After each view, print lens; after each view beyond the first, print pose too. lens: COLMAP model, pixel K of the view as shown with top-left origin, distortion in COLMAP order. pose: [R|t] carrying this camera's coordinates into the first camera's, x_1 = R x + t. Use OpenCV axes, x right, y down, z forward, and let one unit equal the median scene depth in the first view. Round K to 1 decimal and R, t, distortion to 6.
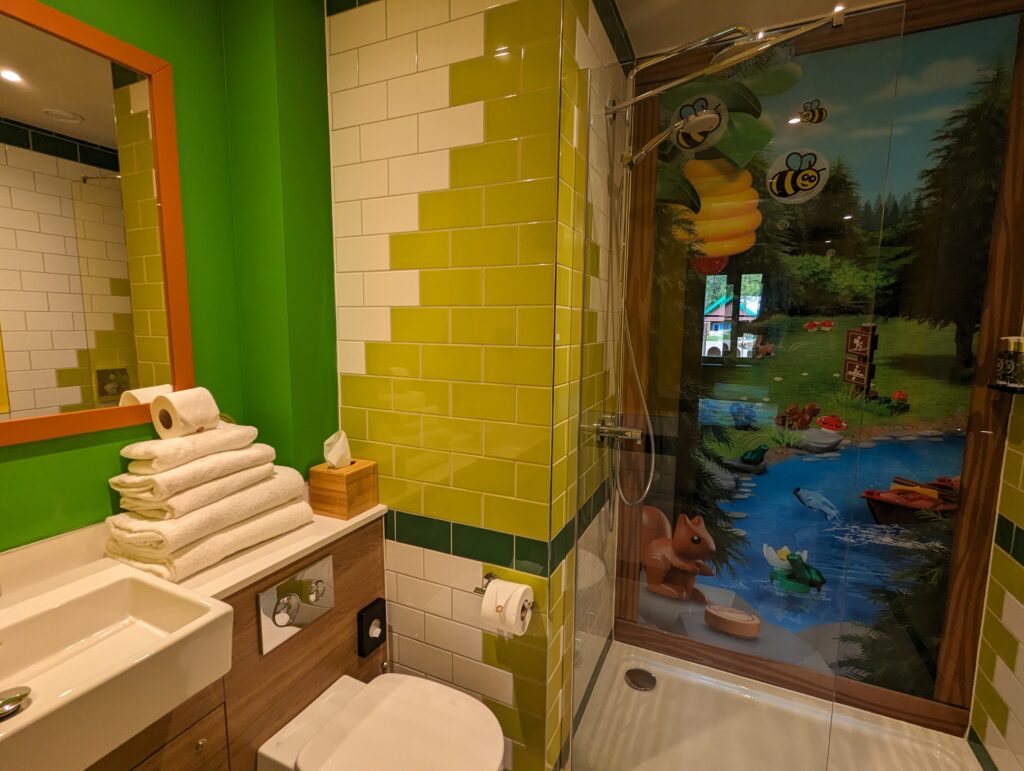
lens RADIAL K [[481.7, 0, 512.4], [0, 481.7, 386.8], [0, 0, 1]] dist [-0.003038, 0.000029]
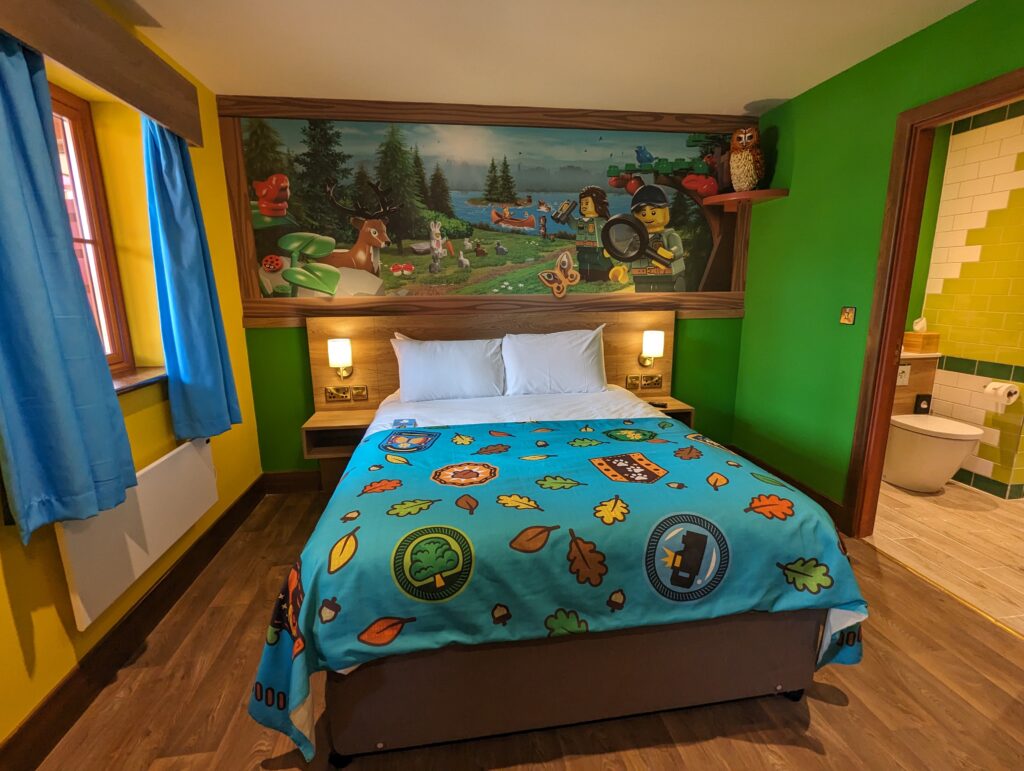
lens RADIAL K [[481.7, 0, 511.4], [0, 481.7, 385.8], [0, 0, 1]] dist [-0.003038, 0.000029]
pose [[0.543809, 0.158952, -0.824018, 0.548632], [-0.085835, 0.987284, 0.133800, 0.286393], [0.834808, -0.002032, 0.550537, -2.016363]]
